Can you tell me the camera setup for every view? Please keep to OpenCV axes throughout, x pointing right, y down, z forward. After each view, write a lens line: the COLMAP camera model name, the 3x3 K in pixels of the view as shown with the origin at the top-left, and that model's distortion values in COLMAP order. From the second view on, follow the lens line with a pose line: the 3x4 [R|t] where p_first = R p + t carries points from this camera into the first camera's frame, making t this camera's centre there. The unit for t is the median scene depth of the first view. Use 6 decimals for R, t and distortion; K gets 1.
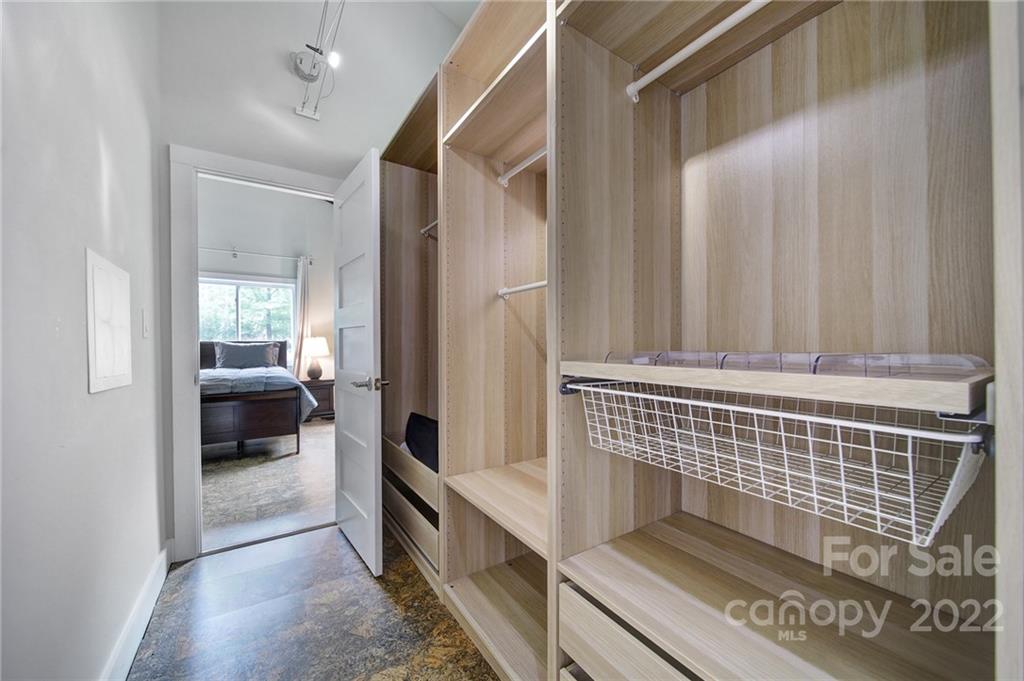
lens RADIAL K [[362.7, 0, 512.0], [0, 362.7, 340.5], [0, 0, 1]] dist [-0.000357, -0.000143]
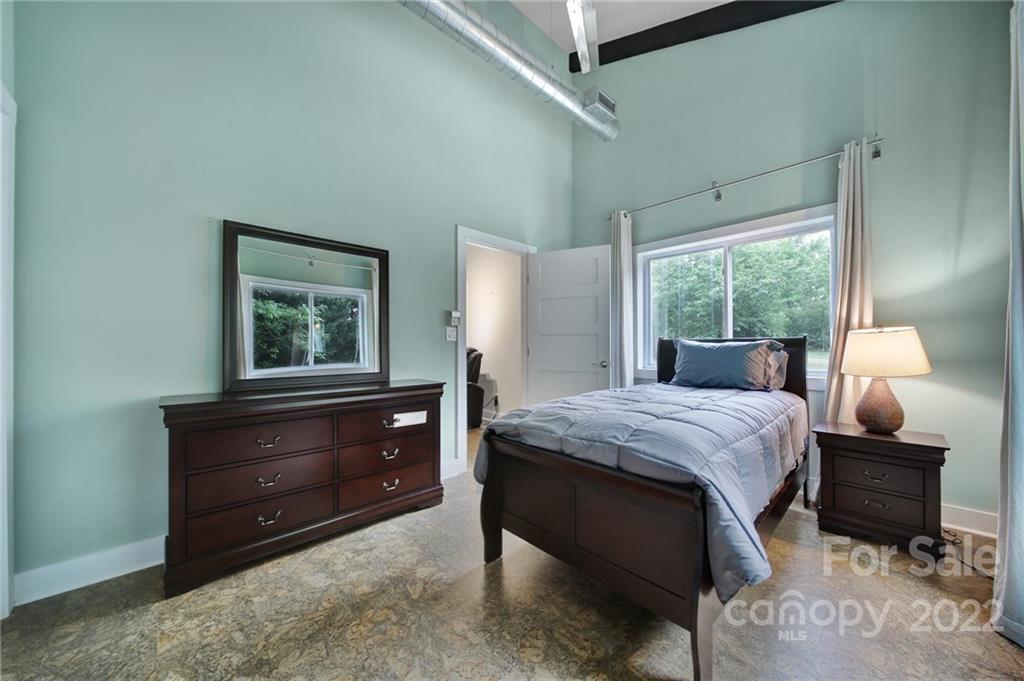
lens RADIAL K [[362.7, 0, 512.0], [0, 362.7, 340.5], [0, 0, 1]] dist [-0.000357, -0.000143]
pose [[0.146776, -0.005854, -0.989152, -0.209903], [0.005325, 0.999973, -0.005127, 0.005244], [0.989155, -0.004515, 0.146803, 0.541906]]
